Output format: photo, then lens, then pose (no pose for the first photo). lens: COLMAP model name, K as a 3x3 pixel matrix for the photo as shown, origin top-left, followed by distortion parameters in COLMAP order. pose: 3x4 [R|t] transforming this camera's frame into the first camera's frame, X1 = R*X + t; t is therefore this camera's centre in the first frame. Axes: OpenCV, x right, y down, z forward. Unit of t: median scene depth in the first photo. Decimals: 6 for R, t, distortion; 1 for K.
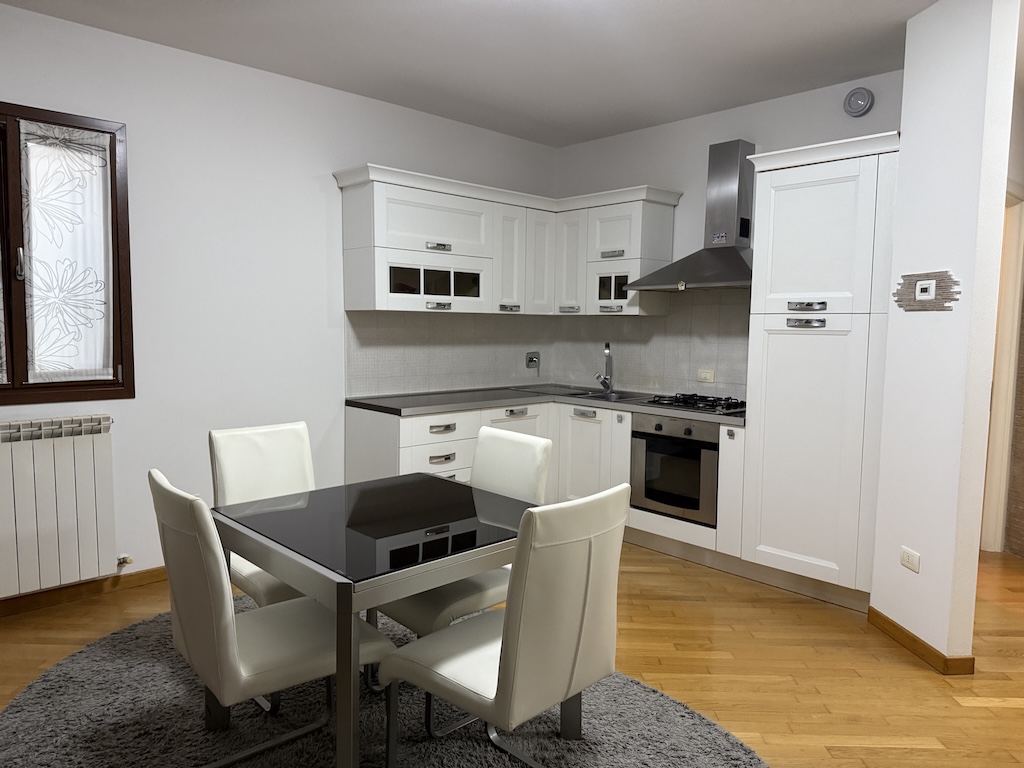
lens RADIAL K [[714.0, 0, 494.5], [0, 714.0, 381.2], [0, 0, 1]] dist [0.071193, -0.074195]
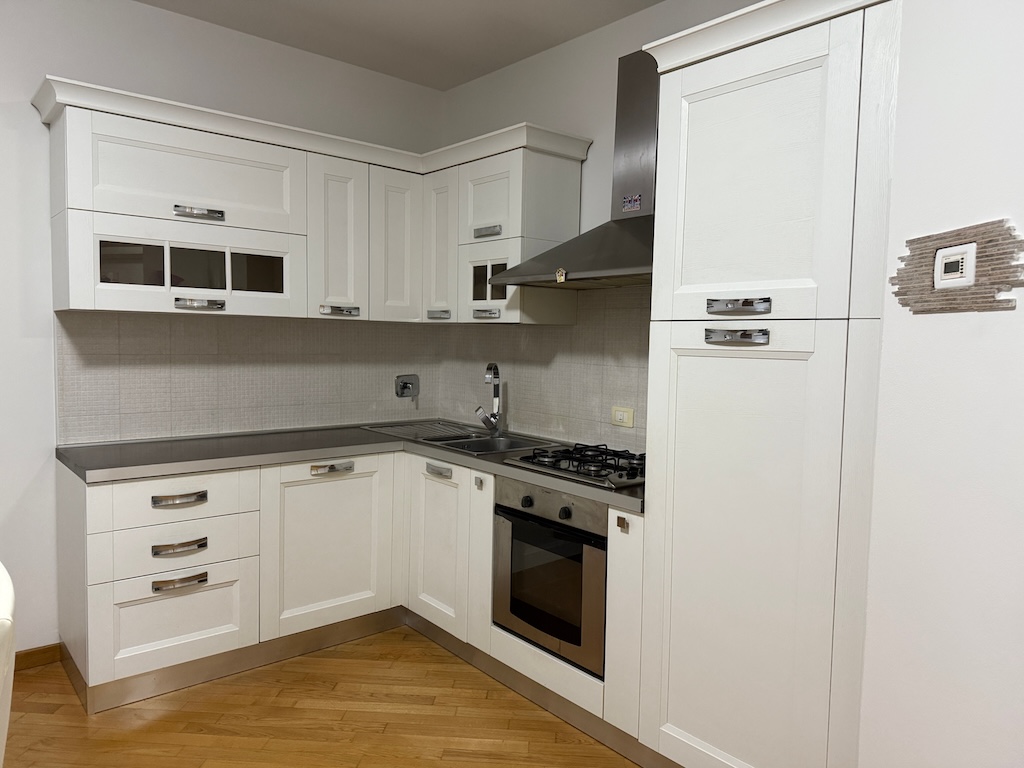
lens RADIAL K [[714.0, 0, 506.5], [0, 714.0, 382.1], [0, 0, 1]] dist [0.071193, -0.074195]
pose [[0.999443, 0.011612, -0.031289, 0.243668], [-0.012181, 0.999763, -0.018037, -0.030159], [0.031073, 0.018408, 0.999348, 0.398722]]
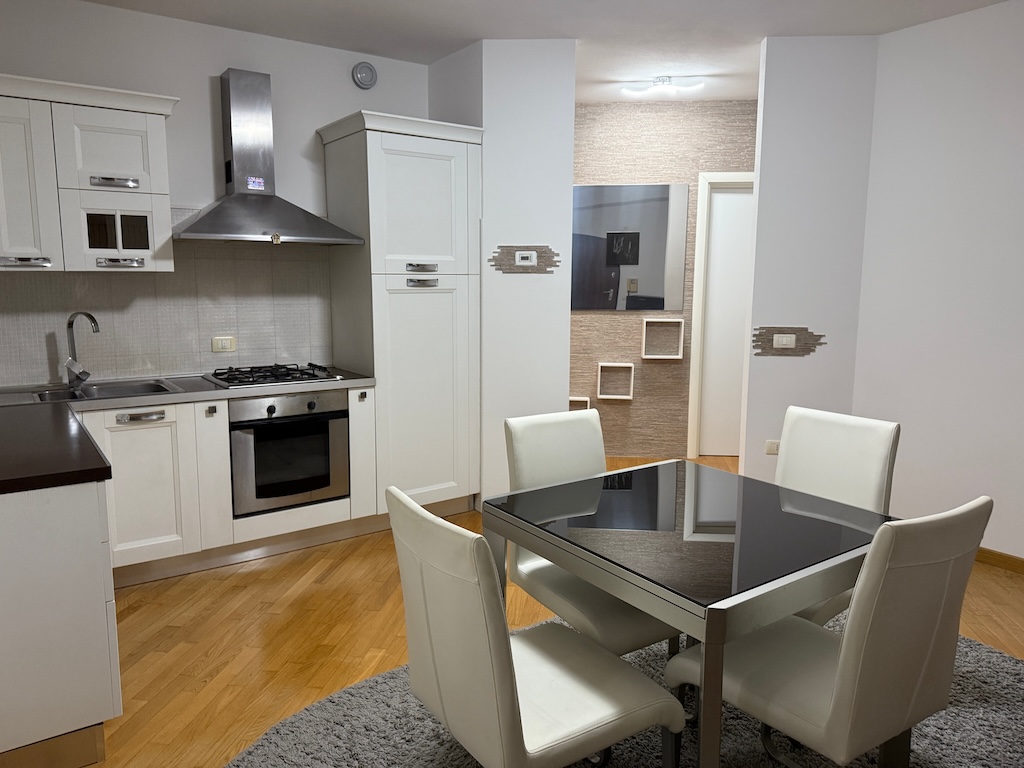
lens RADIAL K [[714.0, 0, 504.9], [0, 714.0, 376.3], [0, 0, 1]] dist [0.071193, -0.074195]
pose [[0.130218, -0.149980, 0.980076, -0.586767], [0.079285, 0.986902, 0.140490, -0.074181], [-0.988310, 0.059411, 0.140404, 0.650146]]
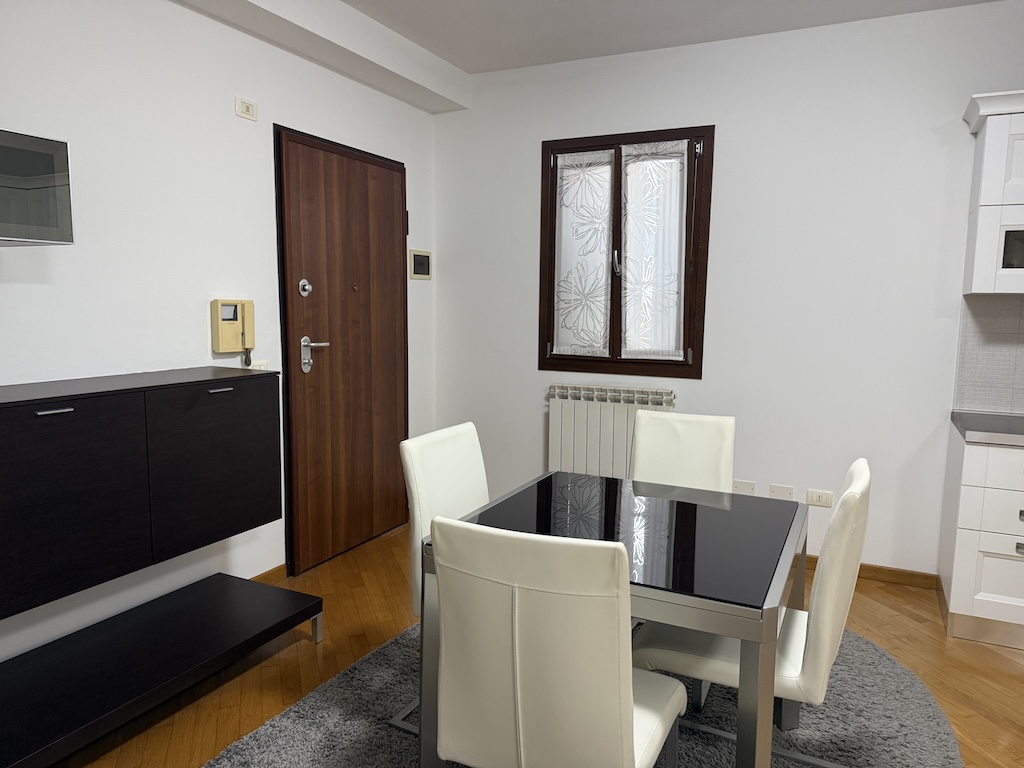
lens RADIAL K [[714.0, 0, 500.9], [0, 714.0, 394.4], [0, 0, 1]] dist [0.071193, -0.074195]
pose [[0.357234, 0.112404, -0.927227, 0.374837], [-0.084608, 0.992545, 0.087725, -0.022234], [0.930175, 0.047112, 0.364081, 0.302449]]
